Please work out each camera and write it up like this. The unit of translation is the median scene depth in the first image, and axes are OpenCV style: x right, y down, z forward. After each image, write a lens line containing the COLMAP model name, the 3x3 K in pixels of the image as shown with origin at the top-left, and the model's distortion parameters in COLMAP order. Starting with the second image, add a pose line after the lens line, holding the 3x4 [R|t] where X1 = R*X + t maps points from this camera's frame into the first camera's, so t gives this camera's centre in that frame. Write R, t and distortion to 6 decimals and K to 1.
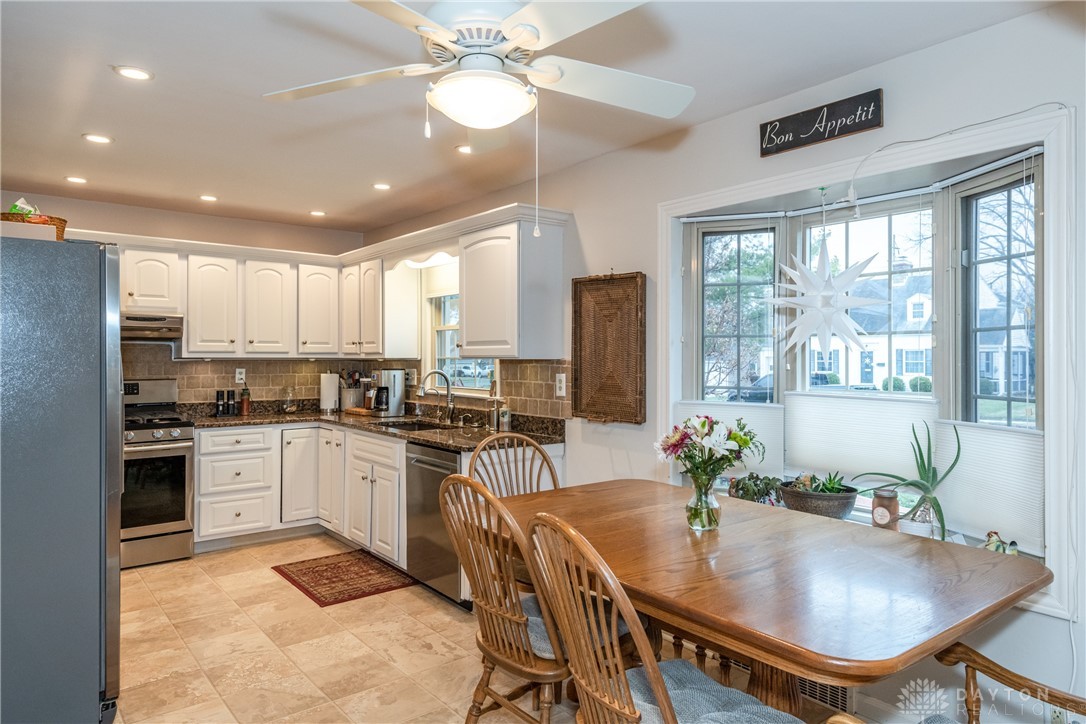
lens RADIAL K [[654.3, 0, 523.7], [0, 654.3, 347.4], [0, 0, 1]] dist [0.028546, -0.019859]
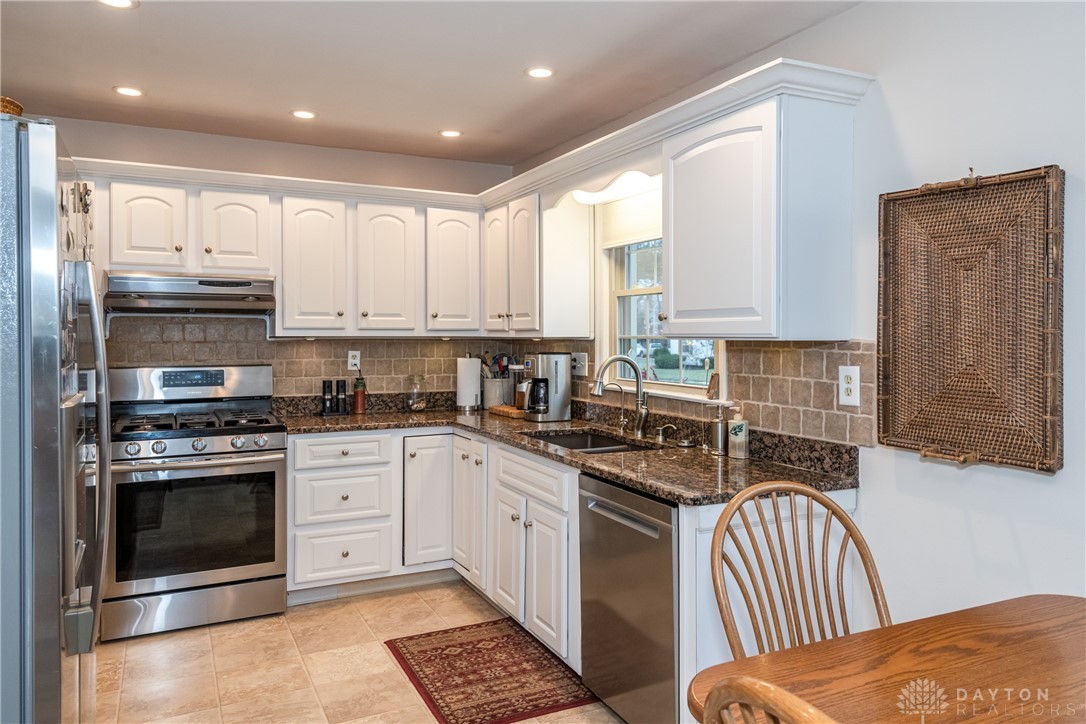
lens RADIAL K [[728.1, 0, 527.9], [0, 728.1, 335.4], [0, 0, 1]] dist [0.036974, -0.027492]
pose [[0.975564, 0.000842, -0.219716, -0.067009], [0.002752, 0.999867, 0.016050, 0.002350], [0.219700, -0.016263, 0.975432, 0.281635]]
